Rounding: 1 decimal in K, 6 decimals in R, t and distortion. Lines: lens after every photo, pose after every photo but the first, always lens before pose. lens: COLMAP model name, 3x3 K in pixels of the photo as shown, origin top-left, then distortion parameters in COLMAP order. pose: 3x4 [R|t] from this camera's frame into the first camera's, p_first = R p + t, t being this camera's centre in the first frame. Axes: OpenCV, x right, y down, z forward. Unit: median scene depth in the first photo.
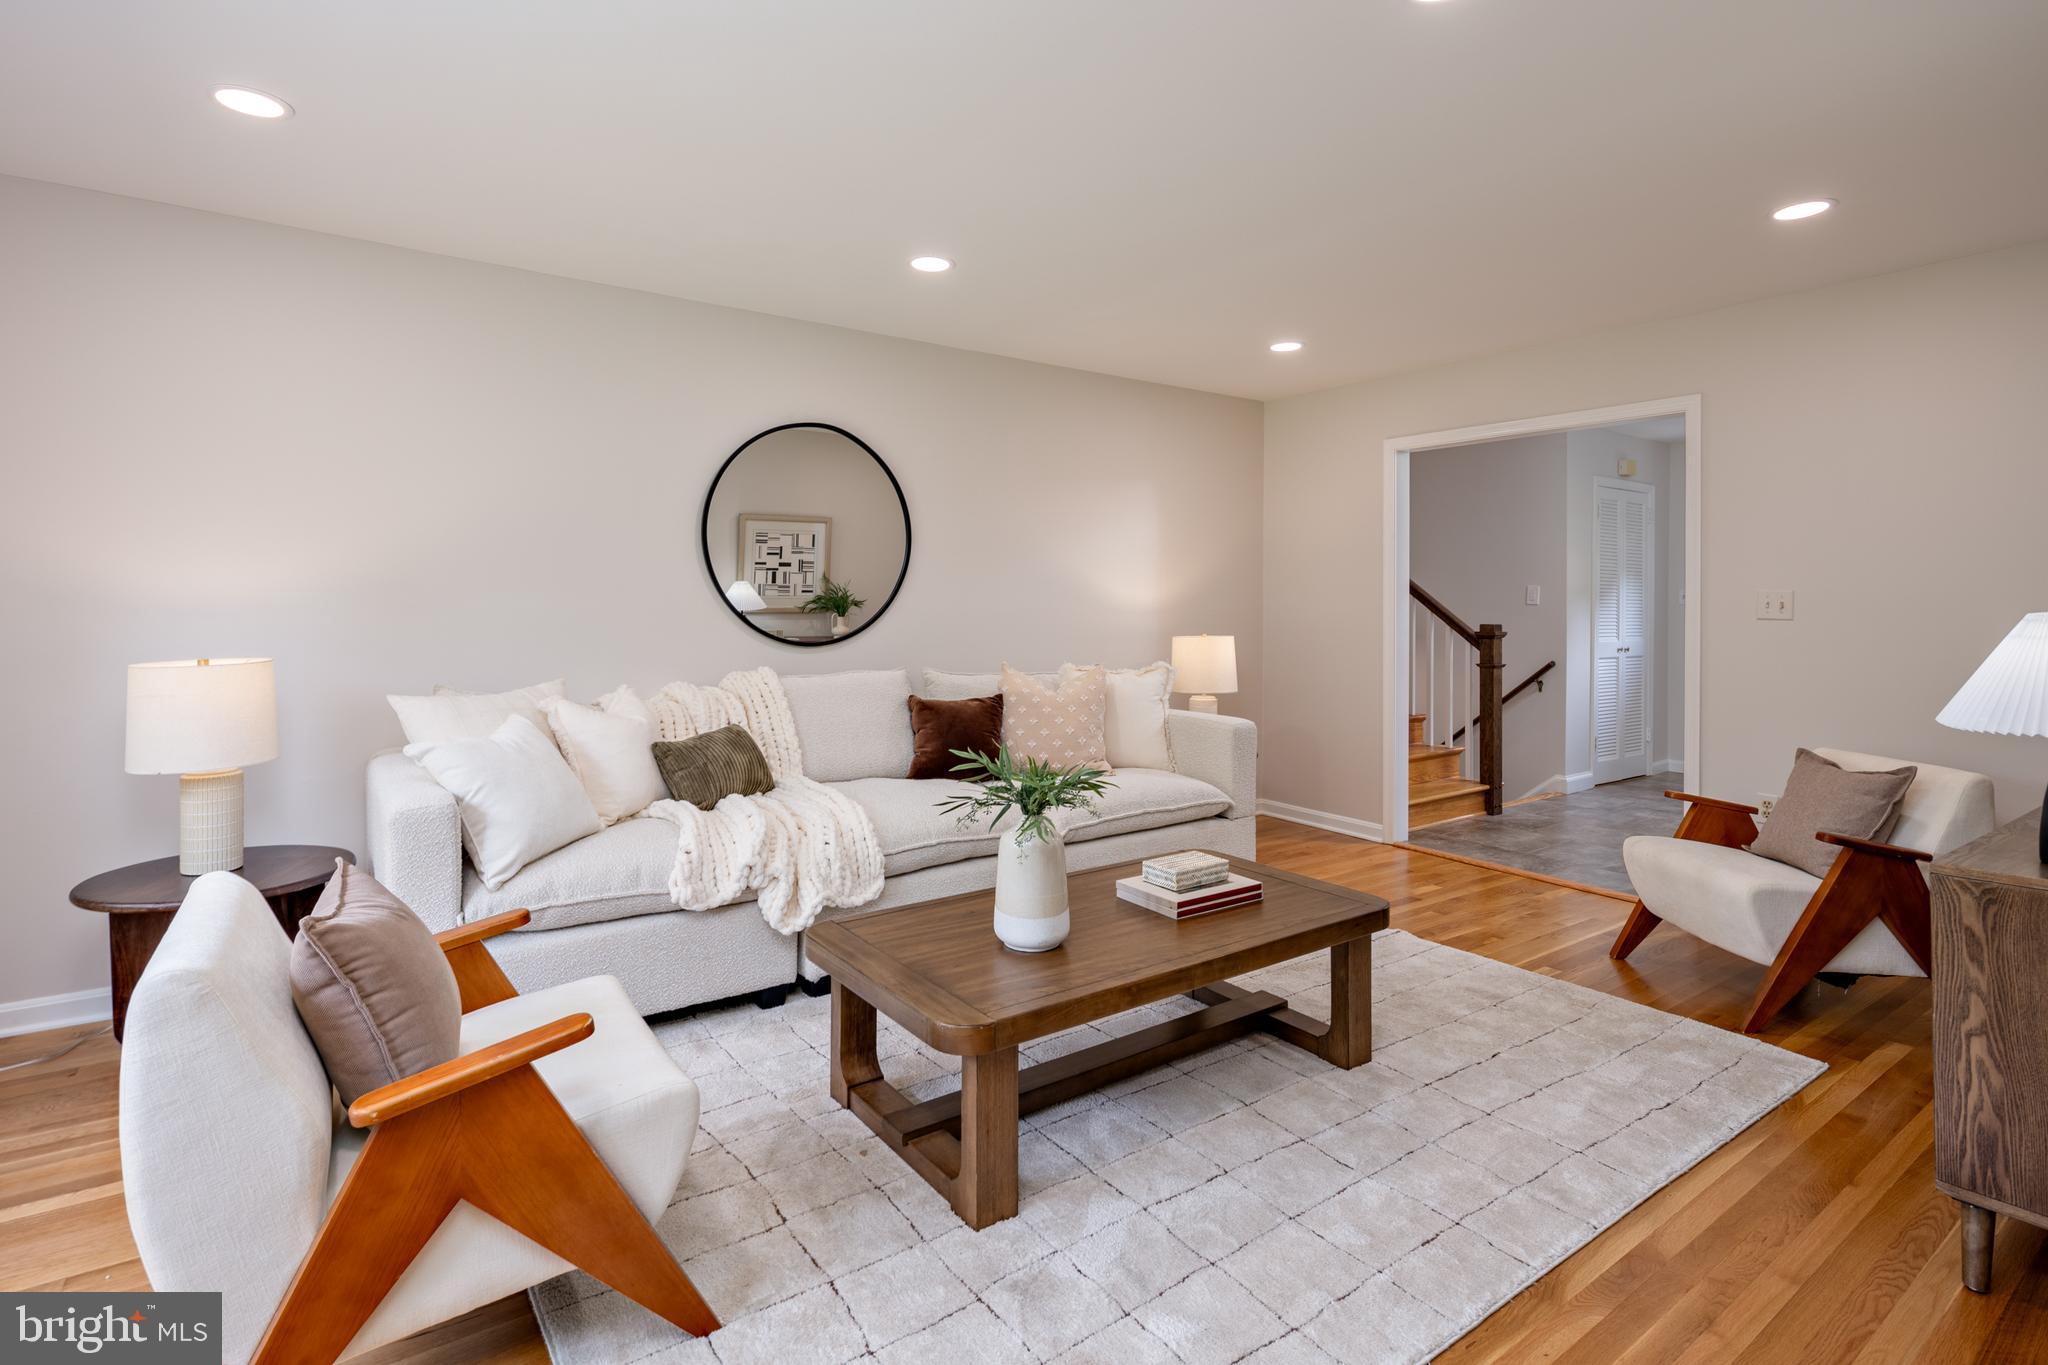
lens RADIAL K [[996.6, 0, 1013.0], [0, 996.6, 585.1], [0, 0, 1]] dist [-0.002157, -0.000869]
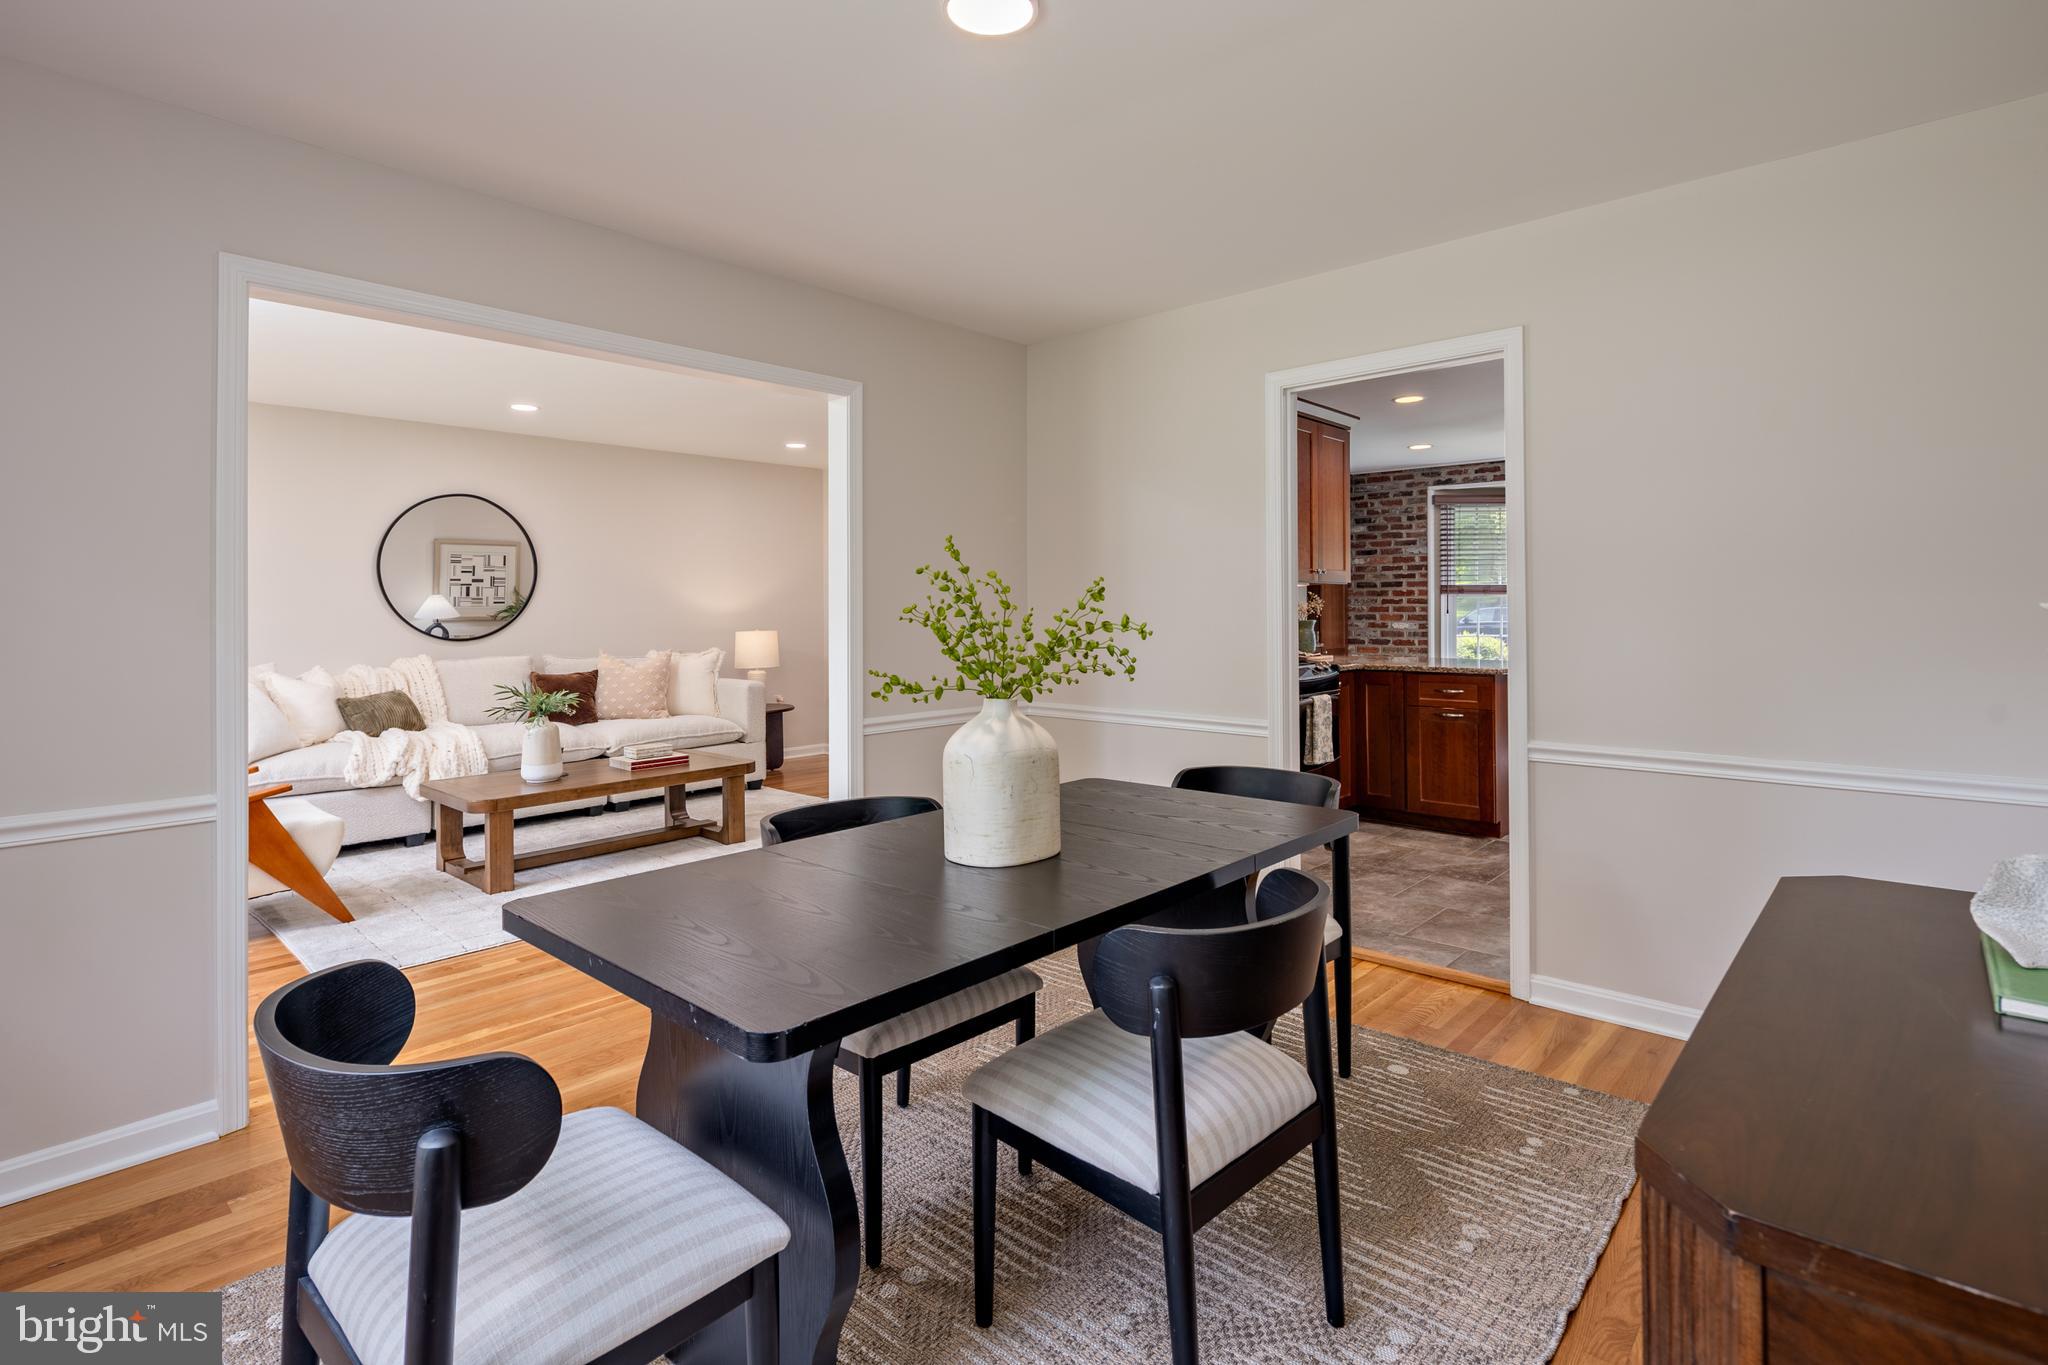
lens RADIAL K [[996.6, 0, 1013.0], [0, 996.6, 585.1], [0, 0, 1]] dist [-0.002157, -0.000869]
pose [[0.975536, -0.006523, 0.219744, 0.308219], [0.007576, 0.999963, -0.003951, -0.012153], [-0.219710, 0.005519, 0.975550, -0.713098]]
